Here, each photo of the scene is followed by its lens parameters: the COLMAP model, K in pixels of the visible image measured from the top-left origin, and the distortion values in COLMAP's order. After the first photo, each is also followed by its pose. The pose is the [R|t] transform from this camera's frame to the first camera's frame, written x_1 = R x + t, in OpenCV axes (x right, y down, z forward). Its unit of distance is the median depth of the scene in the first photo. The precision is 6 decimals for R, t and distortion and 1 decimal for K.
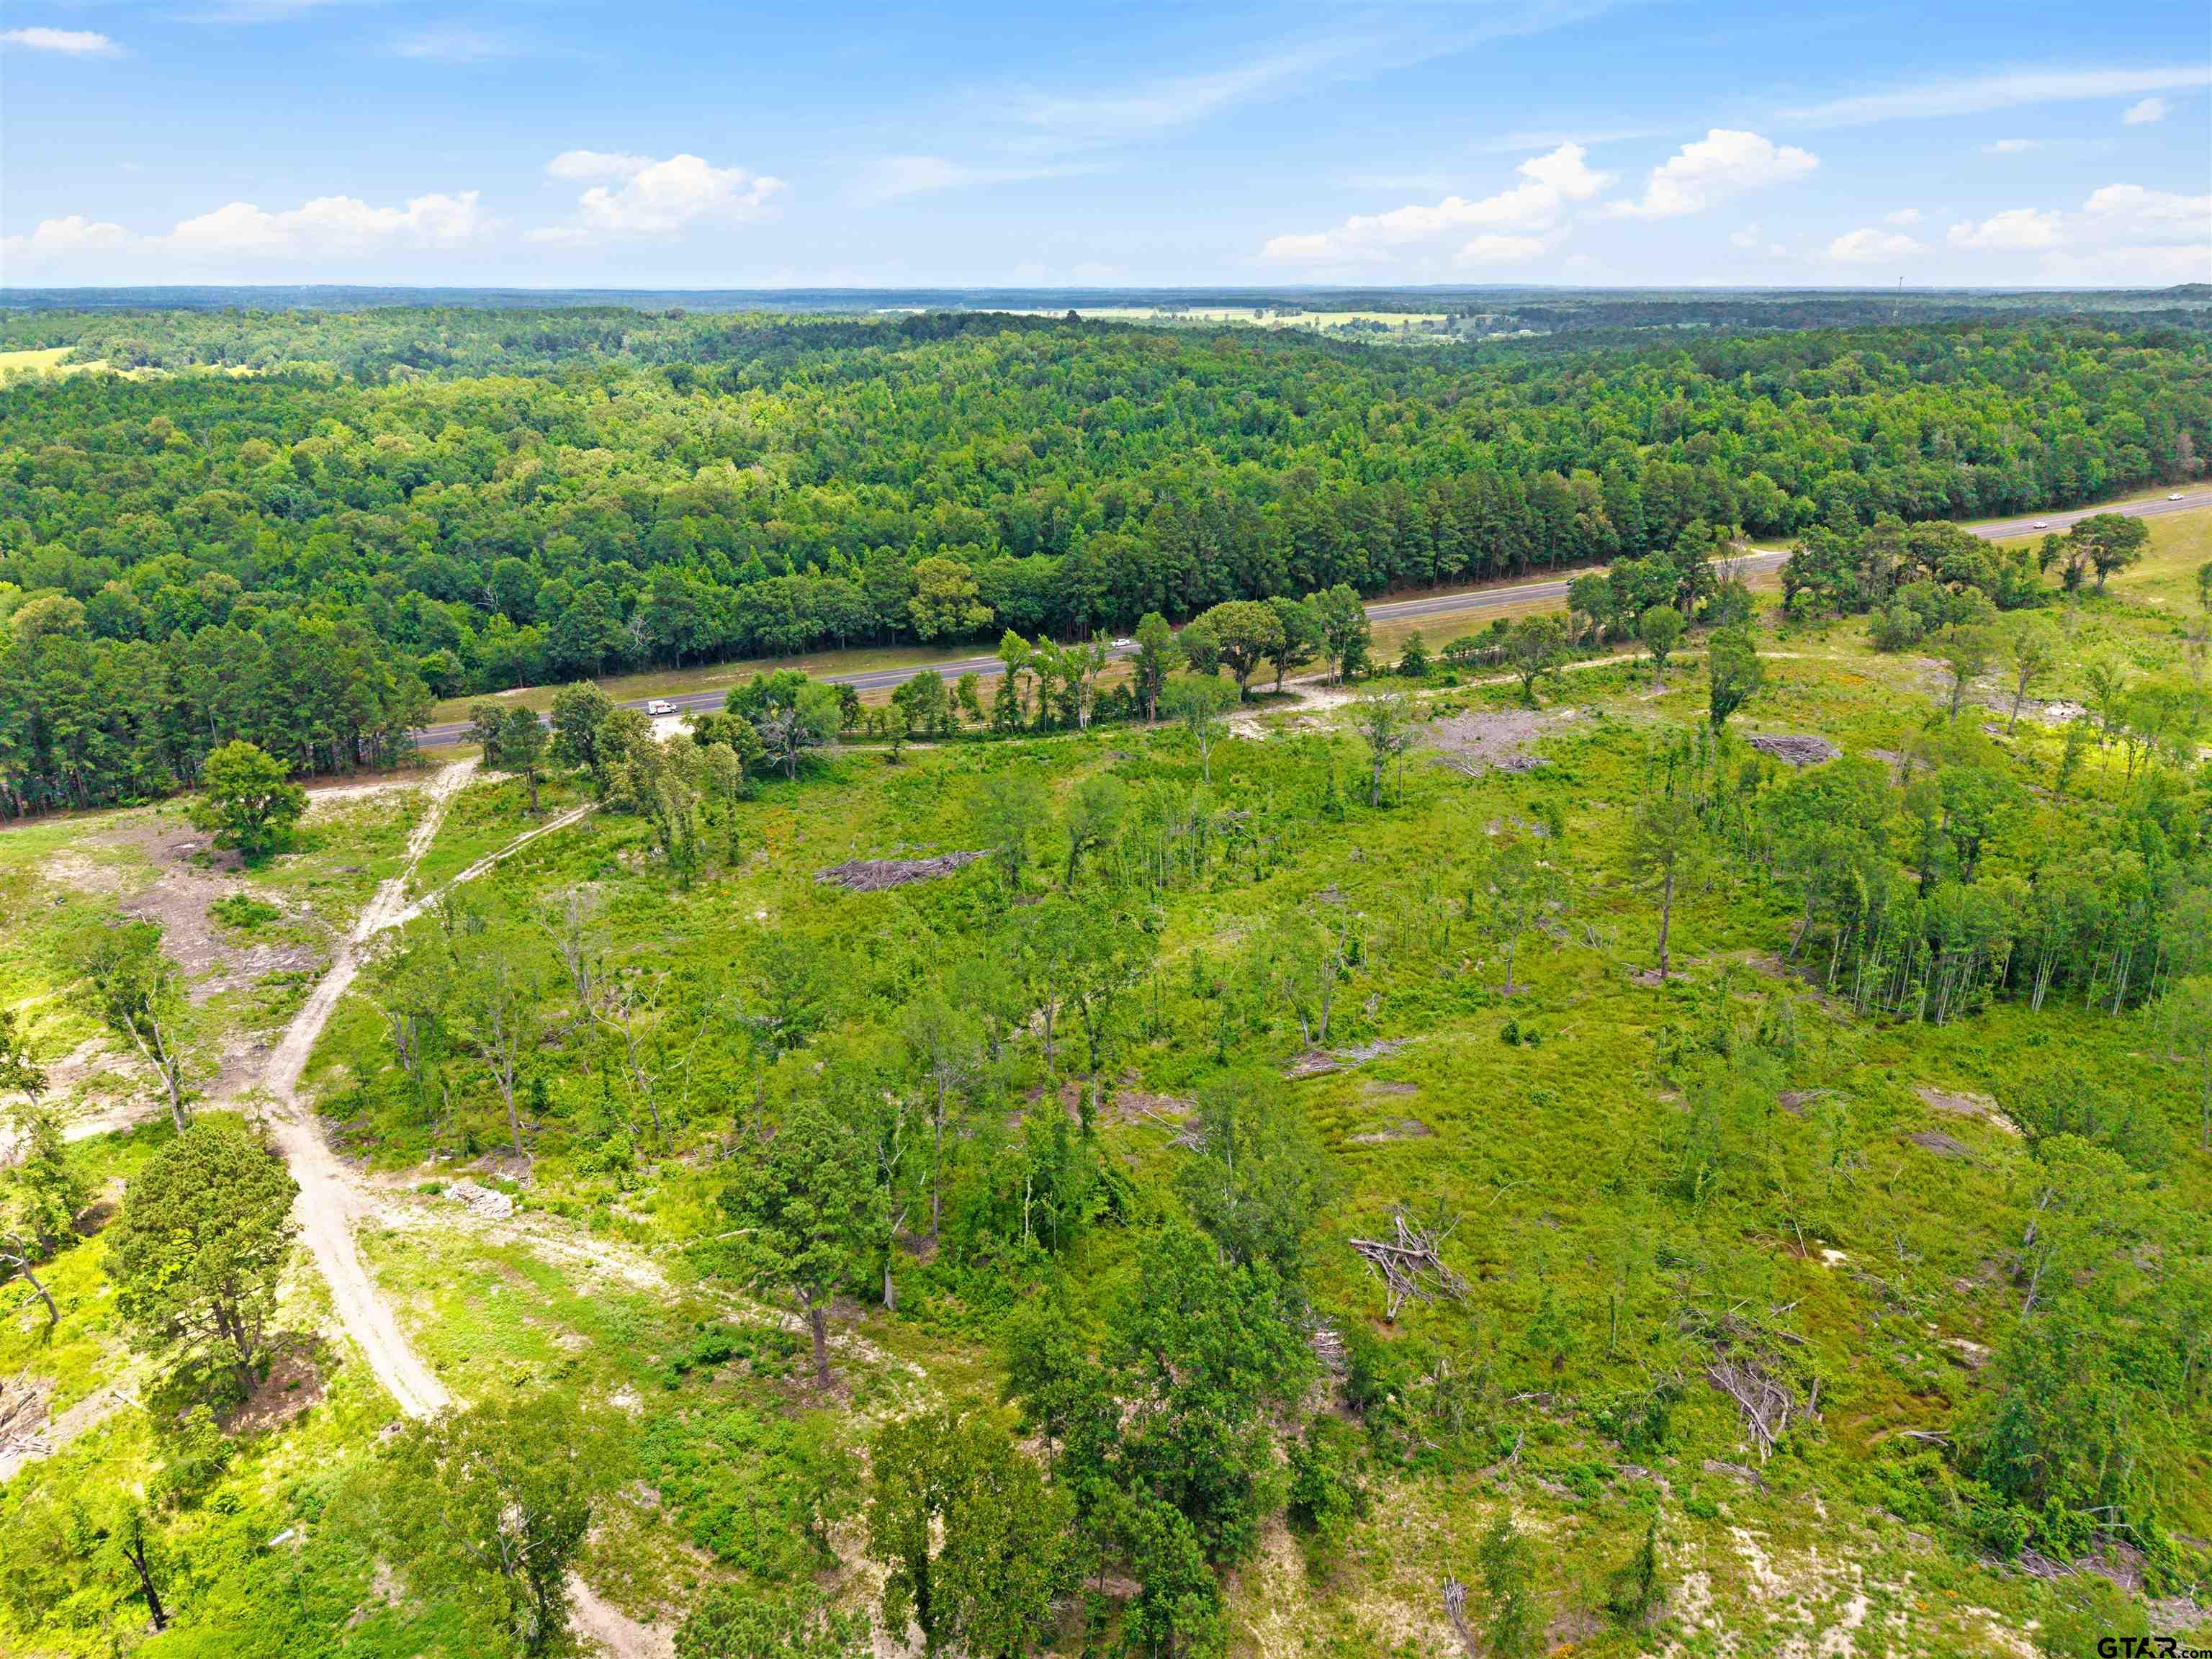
lens RADIAL K [[1480.7, 0, 1099.3], [0, 1480.7, 818.6], [0, 0, 1]] dist [0.020672, -0.017188]
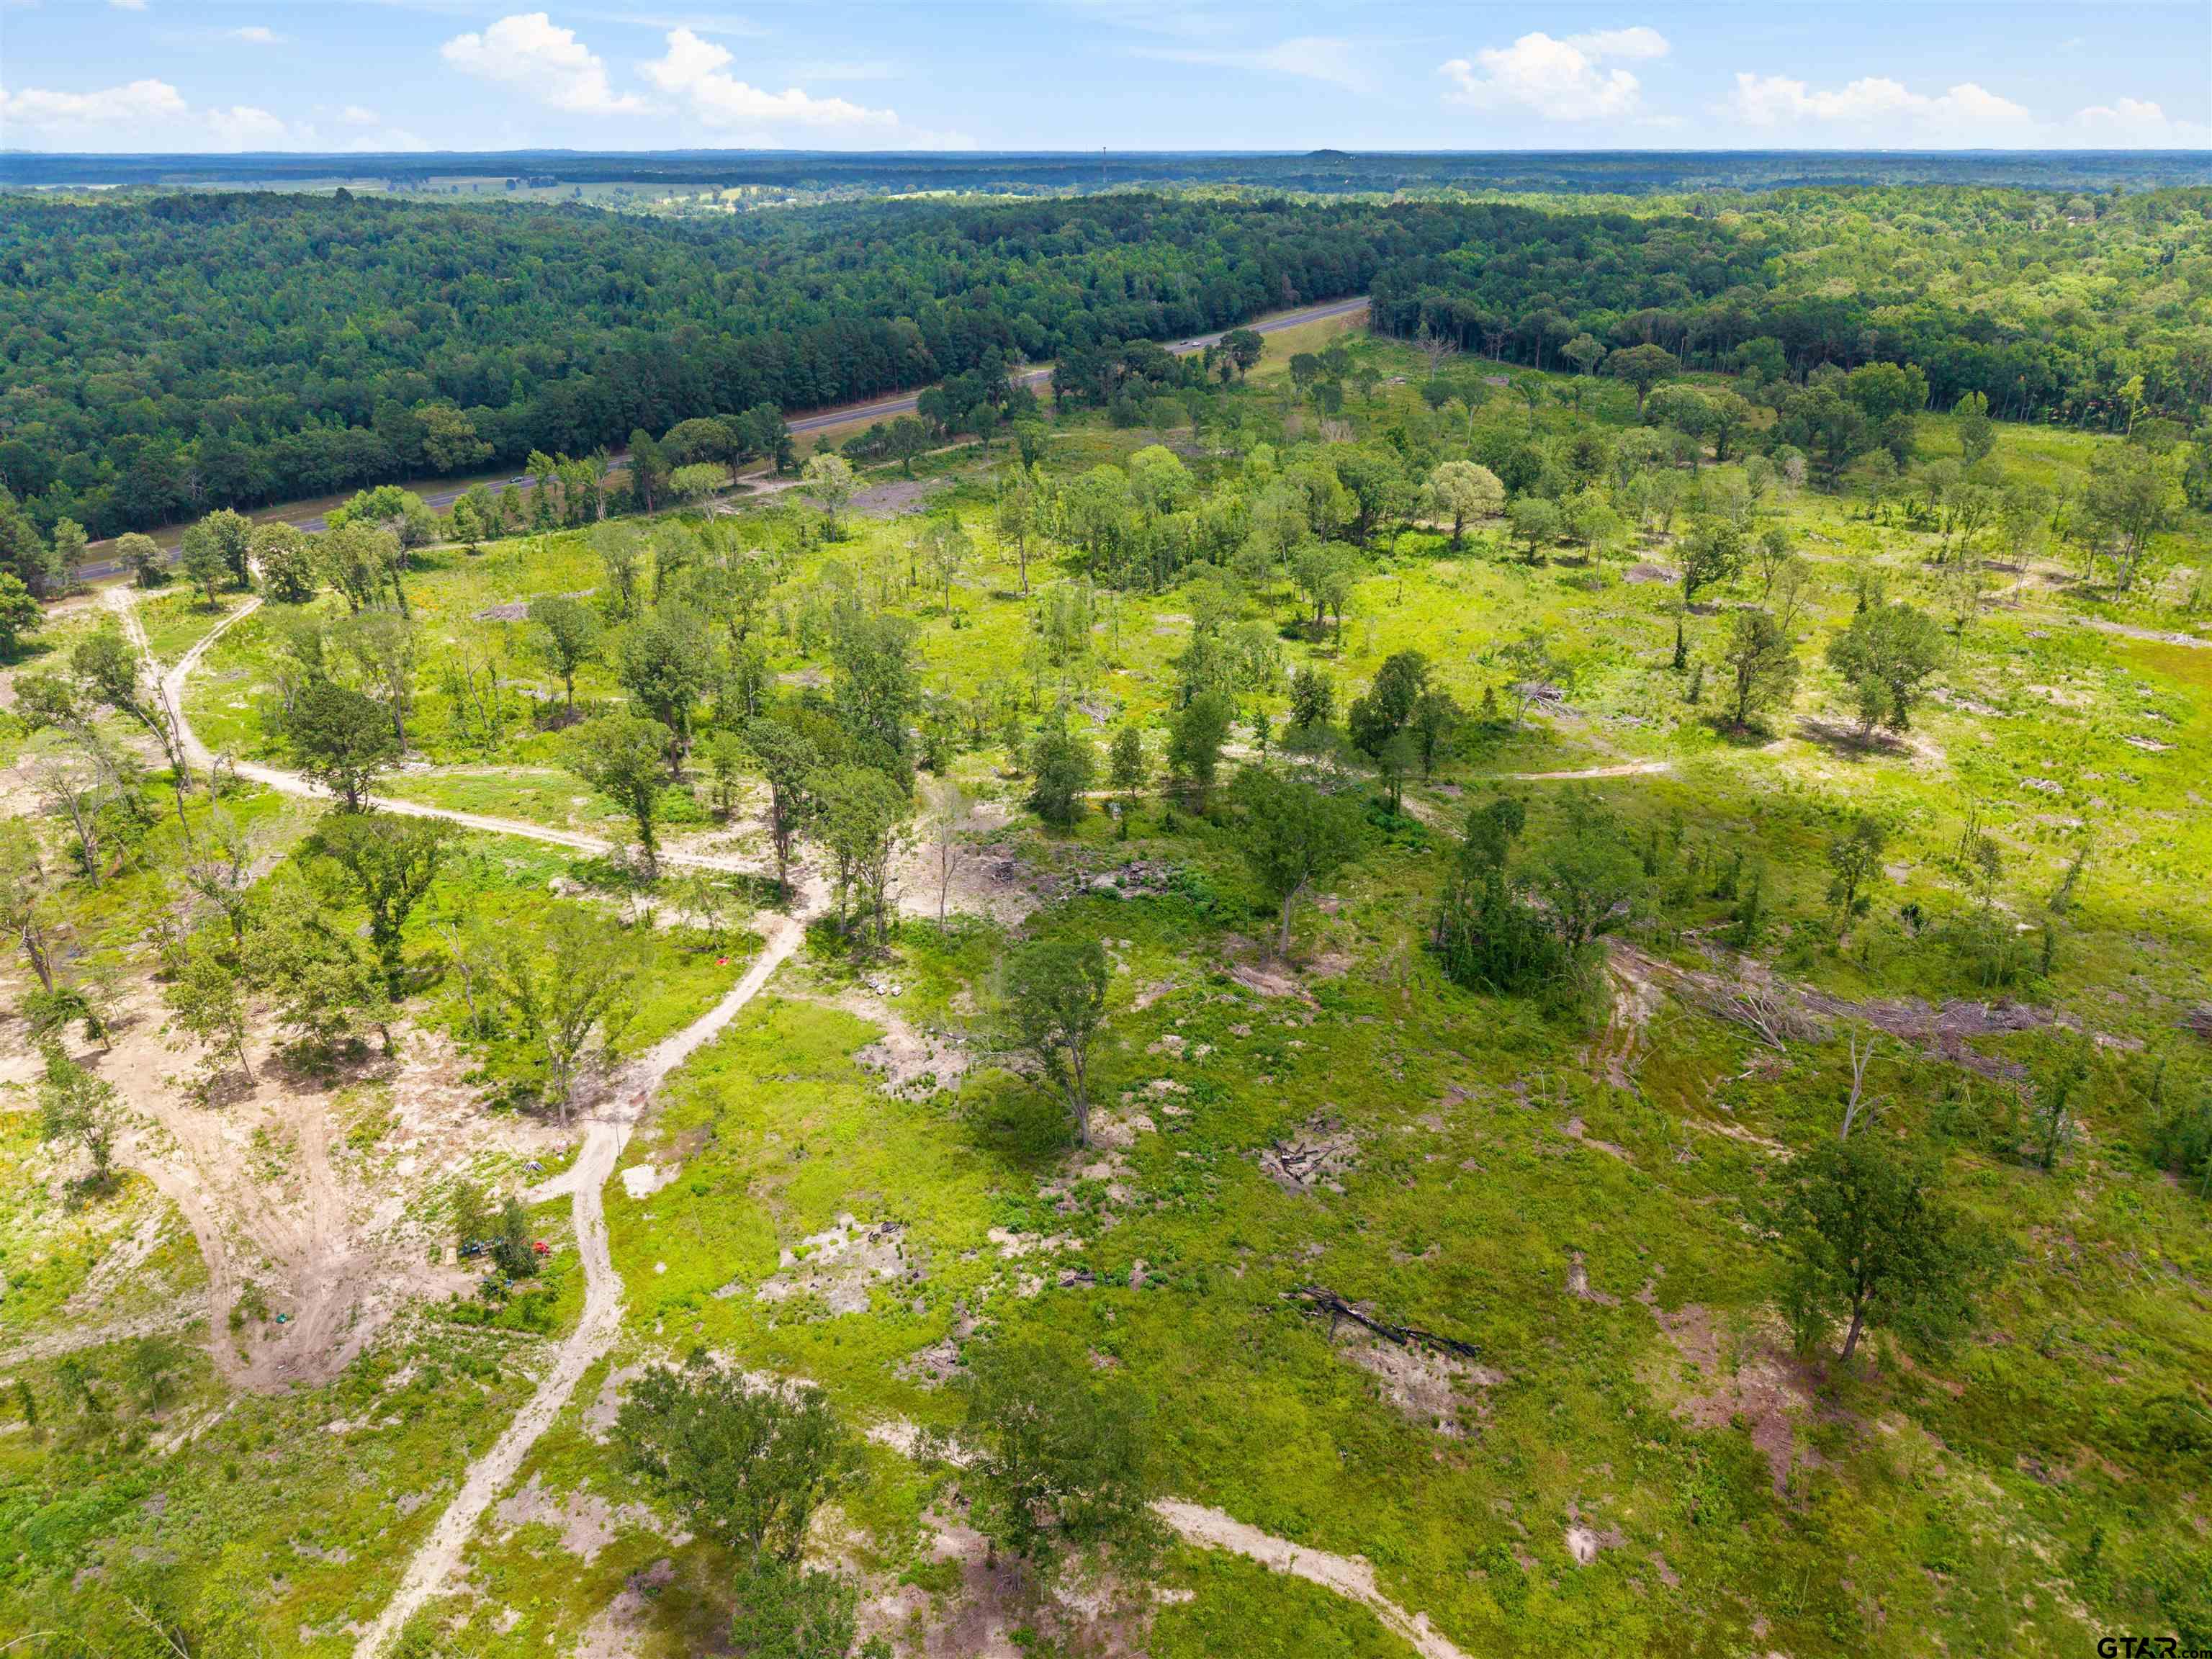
lens RADIAL K [[1480.7, 0, 1099.3], [0, 1480.7, 837.6], [0, 0, 1]] dist [0.020672, -0.017188]
pose [[0.893781, -0.189846, 0.406342, -0.163697], [0.152944, 0.980703, 0.121781, 0.098030], [-0.421620, -0.046698, 0.905569, -0.335319]]
